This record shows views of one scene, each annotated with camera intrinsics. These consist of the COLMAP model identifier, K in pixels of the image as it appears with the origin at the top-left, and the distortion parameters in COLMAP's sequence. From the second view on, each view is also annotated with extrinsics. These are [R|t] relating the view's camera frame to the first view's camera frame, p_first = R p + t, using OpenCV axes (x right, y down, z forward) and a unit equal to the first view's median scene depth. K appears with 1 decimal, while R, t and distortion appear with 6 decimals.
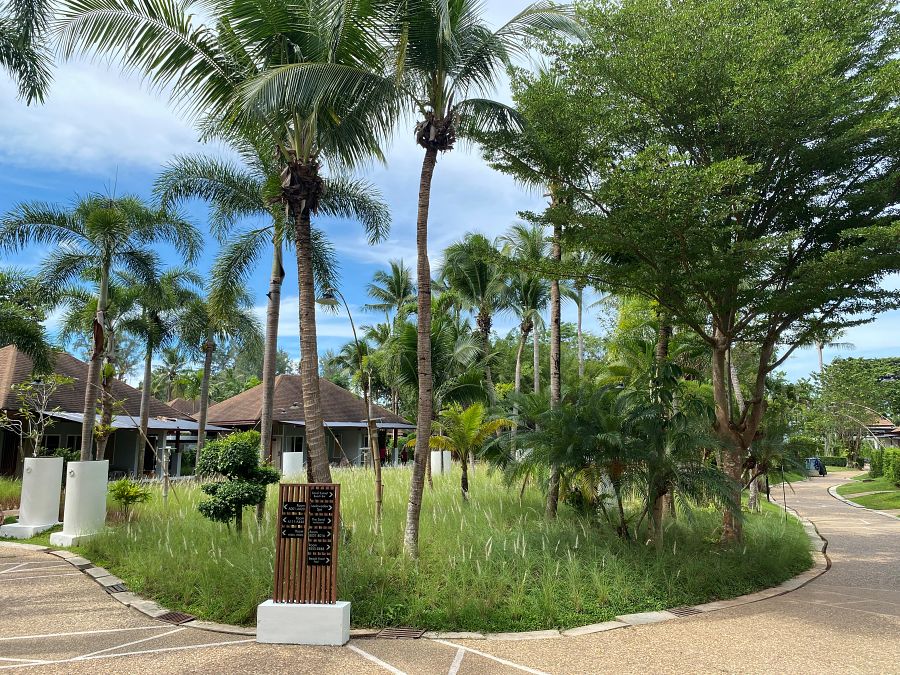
lens RADIAL K [[705.7, 0, 450.0], [0, 705.7, 337.5], [0, 0, 1]] dist [0.041095, -0.001191]
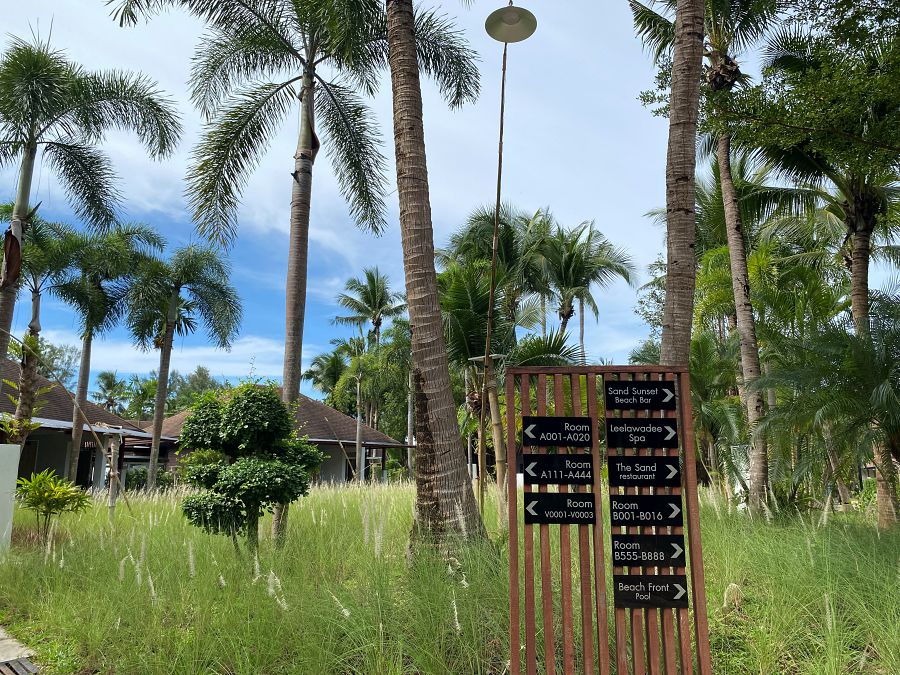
lens RADIAL K [[724.0, 0, 450.0], [0, 724.0, 337.5], [0, 0, 1]] dist [0.006043, 0.094042]
pose [[0.997876, 0.010213, 0.064344, -0.157154], [-0.006972, 0.998705, -0.050397, 0.113952], [-0.064775, 0.049842, 0.996654, 0.354662]]
